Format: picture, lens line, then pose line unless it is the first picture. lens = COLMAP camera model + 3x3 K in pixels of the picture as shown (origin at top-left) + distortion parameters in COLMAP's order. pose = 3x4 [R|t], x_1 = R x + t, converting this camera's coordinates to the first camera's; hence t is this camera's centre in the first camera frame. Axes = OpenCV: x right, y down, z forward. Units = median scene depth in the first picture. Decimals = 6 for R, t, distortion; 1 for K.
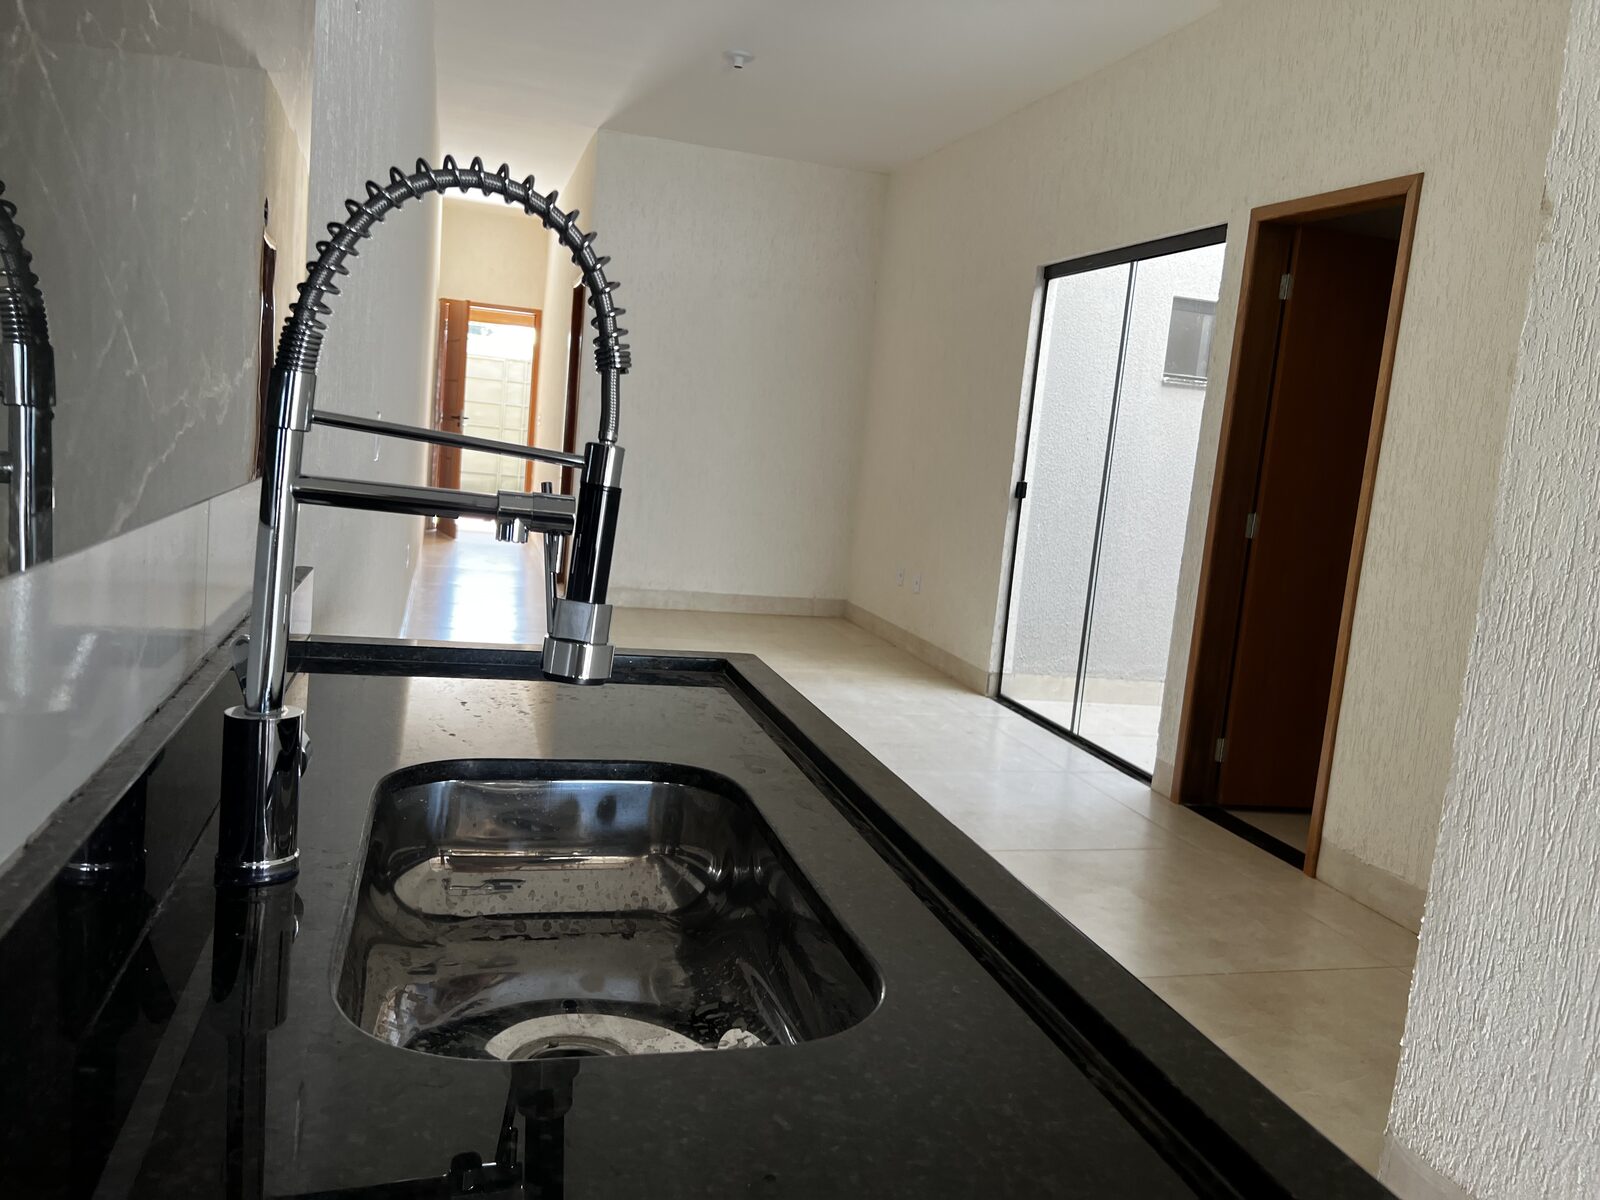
lens RADIAL K [[1206.7, 0, 799.1], [0, 1206.7, 596.3], [0, 0, 1]] dist [0.048783, -0.055005]
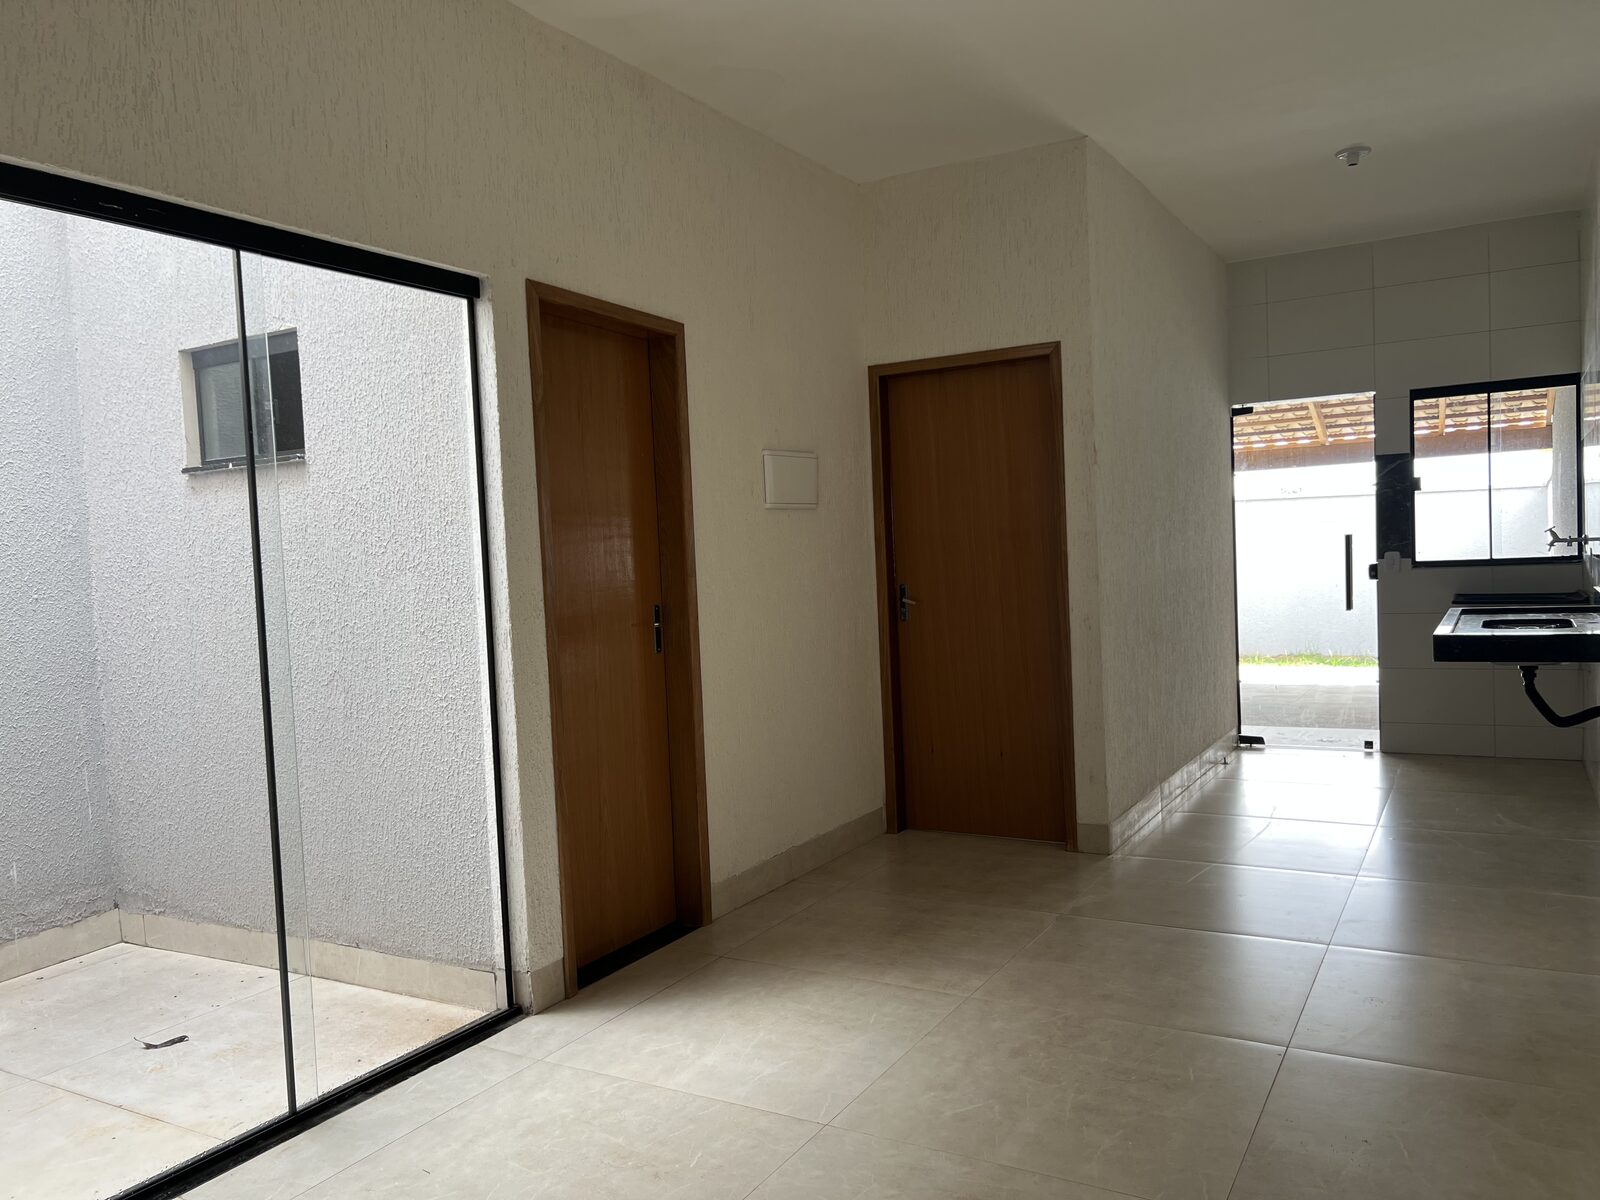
lens RADIAL K [[1206.7, 0, 808.1], [0, 1206.7, 611.5], [0, 0, 1]] dist [0.048783, -0.055005]
pose [[-0.700265, -0.097033, 0.707258, -0.362520], [0.073795, 0.975573, 0.206910, -0.245586], [-0.710059, 0.197084, -0.675999, 1.422837]]
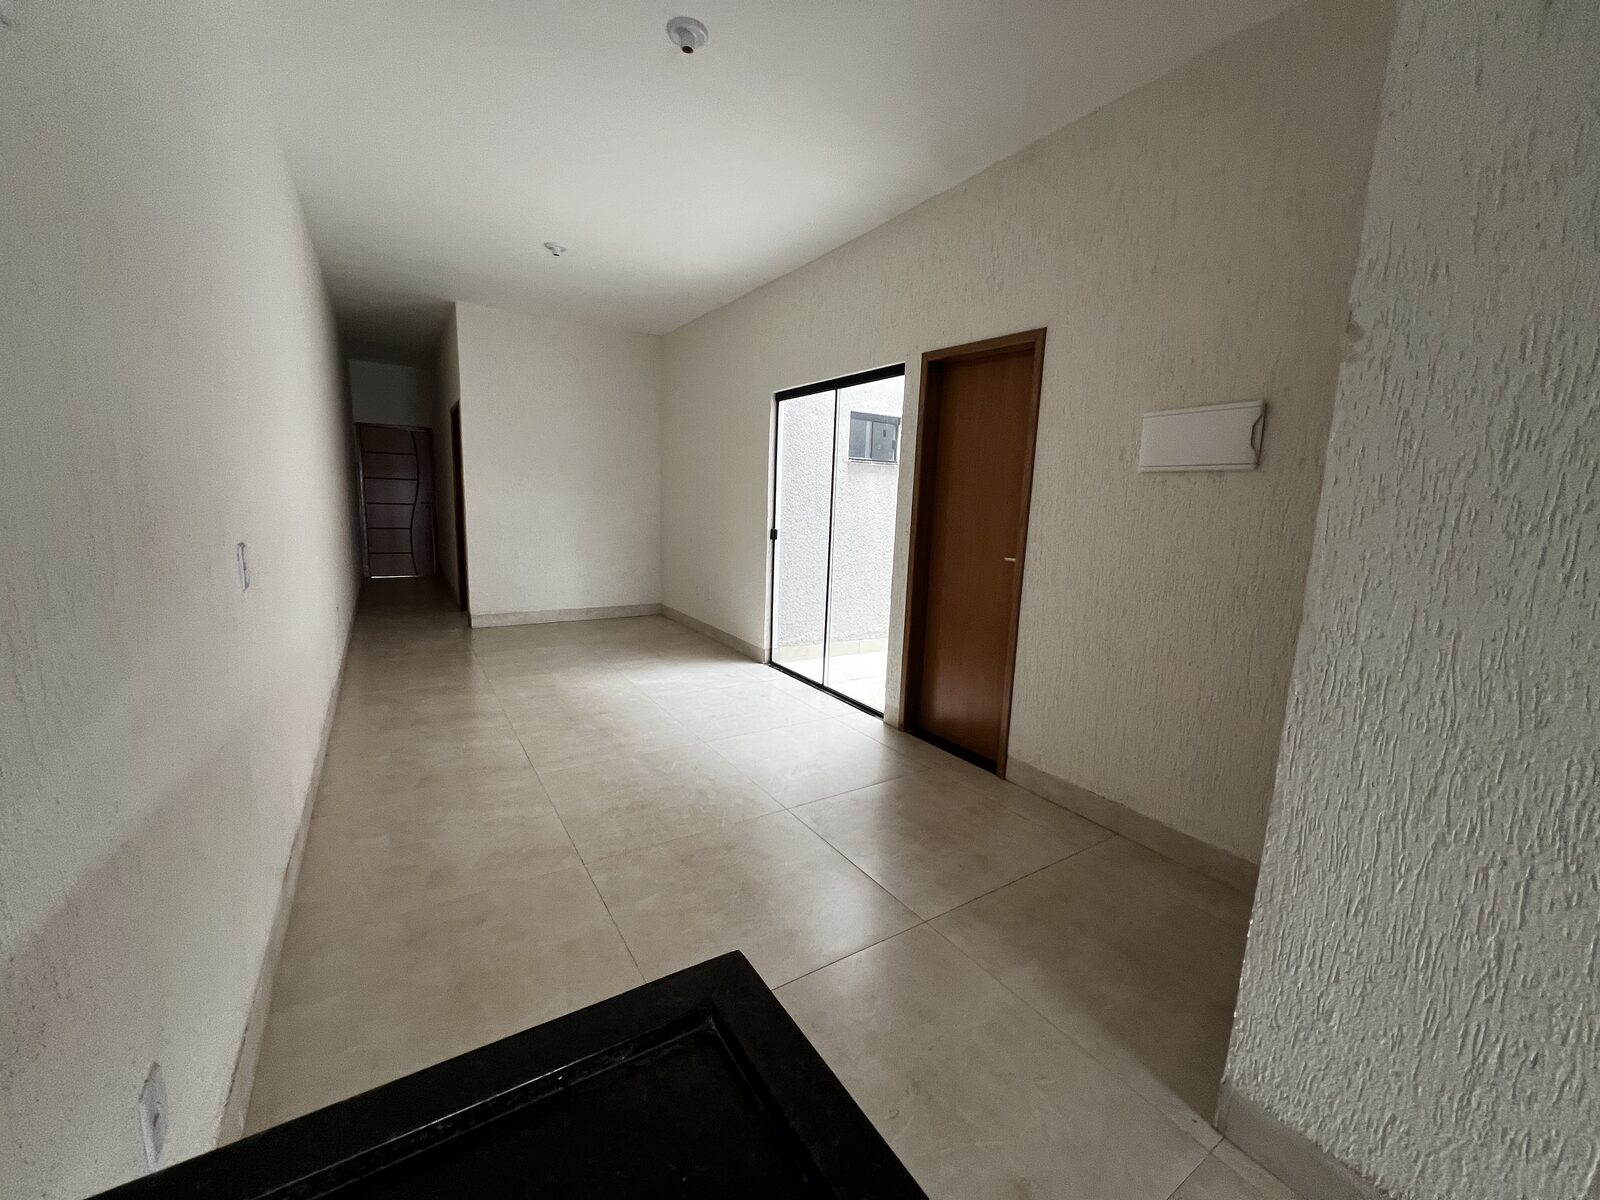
lens RADIAL K [[637.1, 0, 800.3], [0, 637.1, 604.1], [0, 0, 1]] dist [-0.001619, 0.000298]
pose [[0.955609, -0.105364, 0.275153, -0.032504], [0.091058, 0.993768, 0.064297, -0.064716], [-0.280213, -0.036388, 0.959248, 0.243269]]
